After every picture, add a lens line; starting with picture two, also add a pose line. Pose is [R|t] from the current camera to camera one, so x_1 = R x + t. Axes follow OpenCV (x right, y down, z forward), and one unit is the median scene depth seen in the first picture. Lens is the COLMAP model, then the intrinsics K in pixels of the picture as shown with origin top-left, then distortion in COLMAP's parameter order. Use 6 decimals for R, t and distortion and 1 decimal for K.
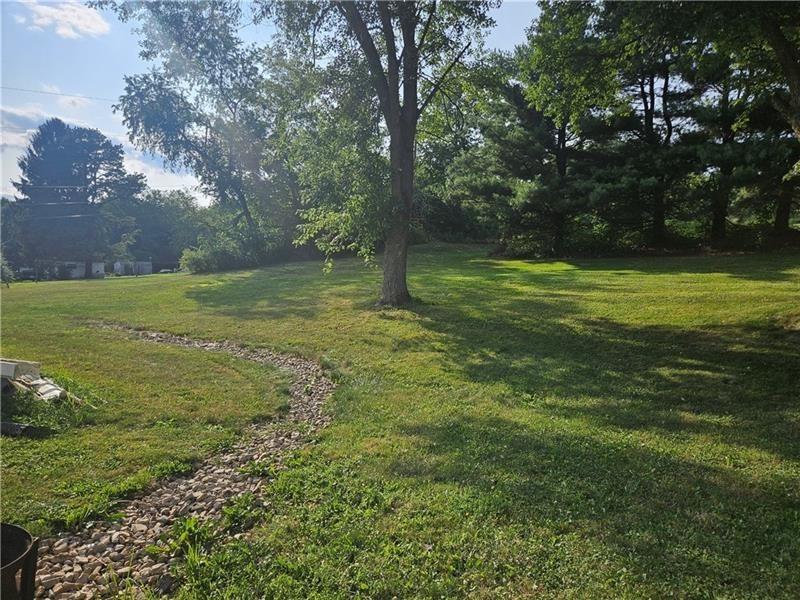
lens RADIAL K [[547.7, 0, 400.0], [0, 547.7, 300.0], [0, 0, 1]] dist [0.054390, -0.004003]
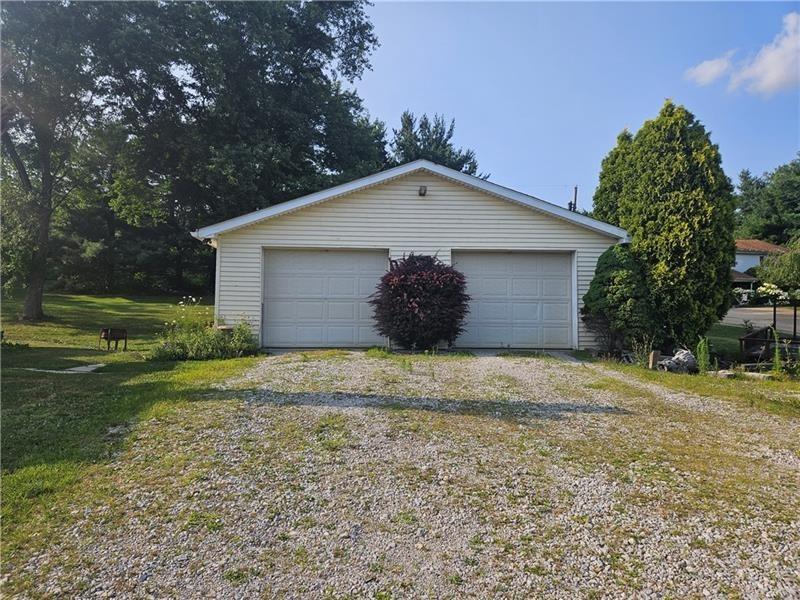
lens RADIAL K [[547.7, 0, 400.0], [0, 547.7, 300.0], [0, 0, 1]] dist [0.054390, -0.004003]
pose [[0.674728, 0.029278, 0.737485, -0.296510], [0.020855, 0.998058, -0.058703, 0.042604], [-0.737771, 0.054989, 0.672807, -0.577792]]
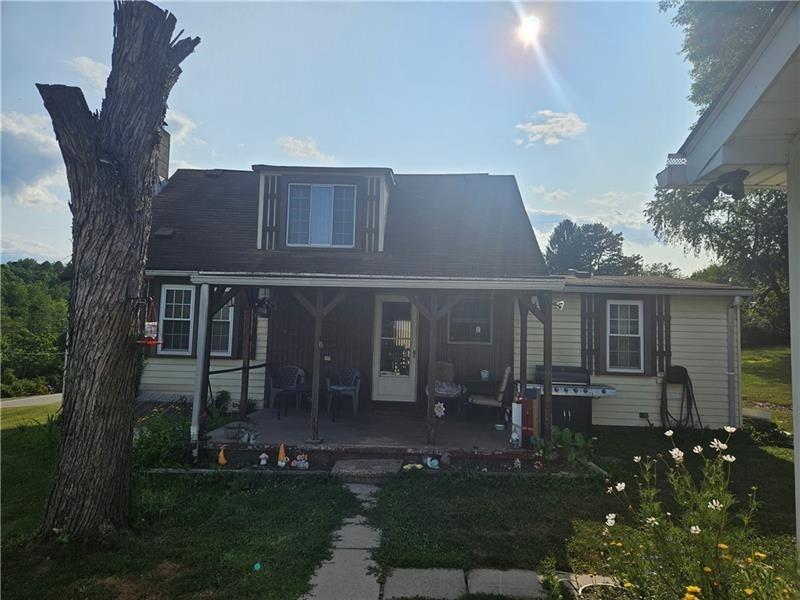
lens RADIAL K [[547.7, 0, 400.0], [0, 547.7, 300.0], [0, 0, 1]] dist [0.054390, -0.004003]
pose [[0.695705, -0.061101, -0.715724, -0.039256], [-0.029336, 0.993128, -0.113299, -0.002610], [0.717728, 0.099819, 0.689131, -0.239752]]
